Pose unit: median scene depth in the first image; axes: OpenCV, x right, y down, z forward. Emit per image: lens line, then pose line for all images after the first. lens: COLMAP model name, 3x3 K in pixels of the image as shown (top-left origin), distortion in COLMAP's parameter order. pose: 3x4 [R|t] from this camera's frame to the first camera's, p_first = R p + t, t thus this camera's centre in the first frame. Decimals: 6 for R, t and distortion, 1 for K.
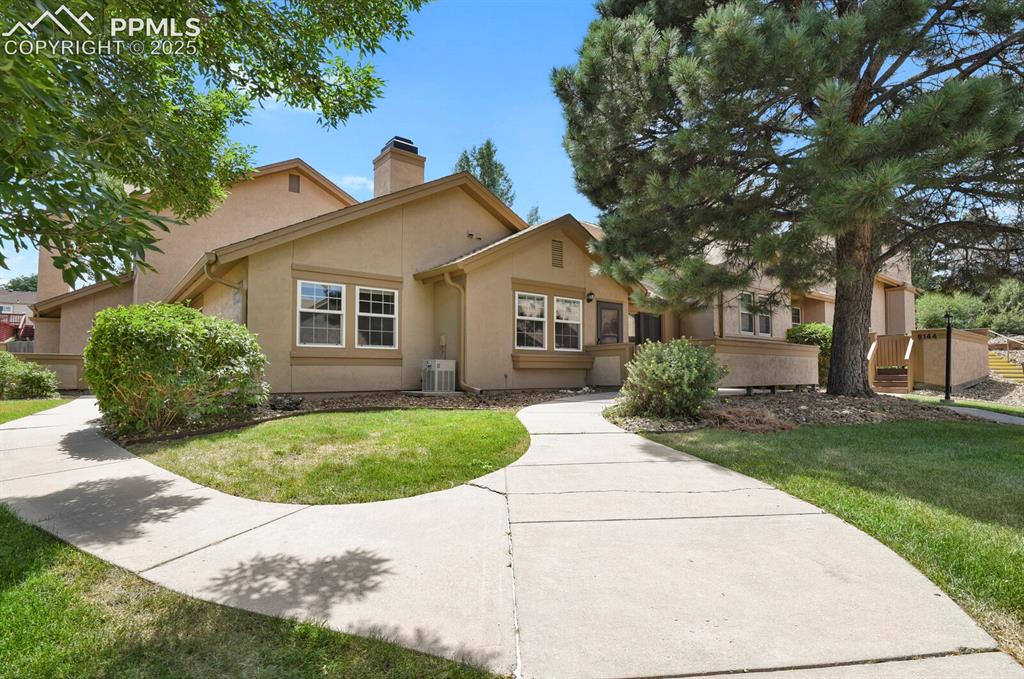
lens RADIAL K [[502.2, 0, 520.2], [0, 502.2, 337.7], [0, 0, 1]] dist [-0.010524, -0.011294]
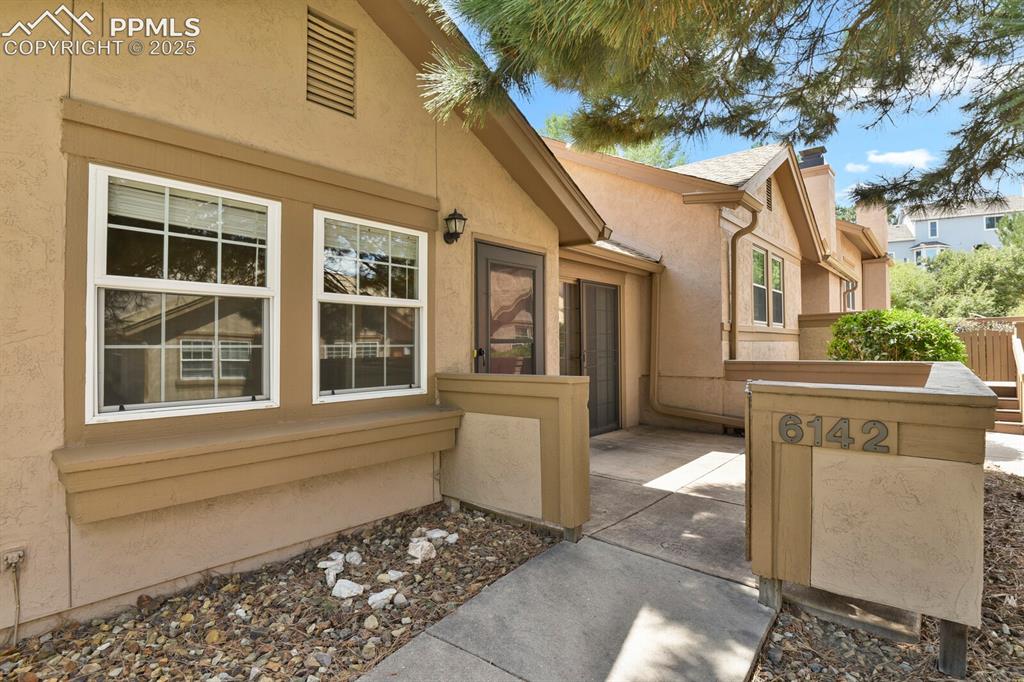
lens RADIAL K [[502.2, 0, 520.2], [0, 502.2, 339.2], [0, 0, 1]] dist [-0.010524, -0.011294]
pose [[0.983520, -0.003635, 0.180762, 0.144910], [-0.005423, 0.998755, 0.049589, -0.027732], [-0.180717, -0.049752, 0.982276, 0.784454]]
